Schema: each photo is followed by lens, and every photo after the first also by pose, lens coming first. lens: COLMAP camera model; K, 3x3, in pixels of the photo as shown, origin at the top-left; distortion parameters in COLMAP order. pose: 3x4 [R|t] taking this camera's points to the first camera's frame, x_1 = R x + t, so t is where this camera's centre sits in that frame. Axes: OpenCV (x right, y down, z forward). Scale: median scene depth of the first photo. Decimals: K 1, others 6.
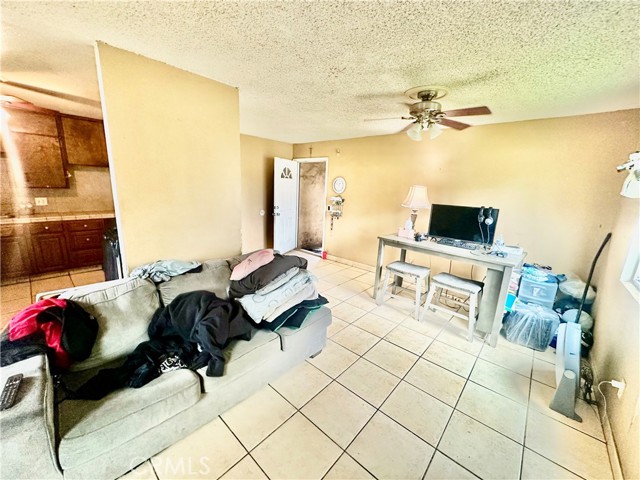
lens RADIAL K [[256.0, 0, 320.0], [0, 256.0, 240.0], [0, 0, 1]] dist [-0.001347, 0.000674]
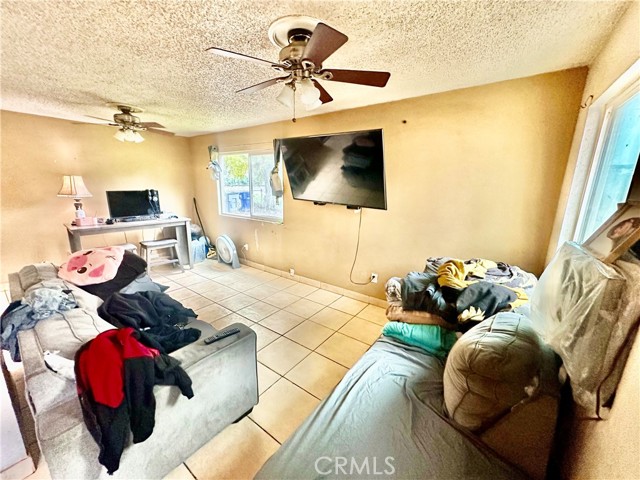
lens RADIAL K [[256.0, 0, 320.0], [0, 256.0, 240.0], [0, 0, 1]] dist [-0.001347, 0.000674]
pose [[-0.108601, -0.258480, 0.959892, -0.960886], [0.194069, 0.941511, 0.275488, -0.071311], [-0.974958, 0.216204, -0.052087, 0.175203]]
